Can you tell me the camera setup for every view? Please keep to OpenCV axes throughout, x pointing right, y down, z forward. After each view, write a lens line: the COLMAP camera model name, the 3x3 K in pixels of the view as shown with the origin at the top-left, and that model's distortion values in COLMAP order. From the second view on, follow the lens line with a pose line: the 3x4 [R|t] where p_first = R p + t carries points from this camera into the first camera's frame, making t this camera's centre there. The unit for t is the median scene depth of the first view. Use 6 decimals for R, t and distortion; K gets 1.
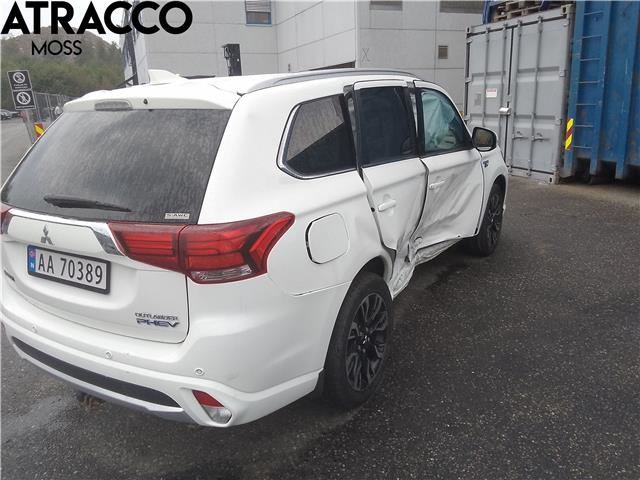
lens RADIAL K [[506.5, 0, 320.0], [0, 506.5, 240.0], [0, 0, 1]] dist [0.067058, -0.124243]
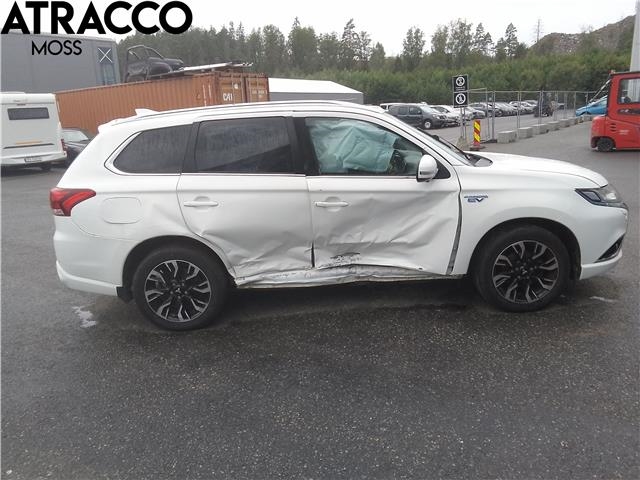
lens RADIAL K [[506.5, 0, 320.0], [0, 506.5, 240.0], [0, 0, 1]] dist [0.067058, -0.124243]
pose [[0.514707, 0.224618, -0.827420, 1.485065], [-0.208708, 0.968867, 0.133187, -0.227126], [0.831576, 0.104137, 0.545562, 0.514324]]
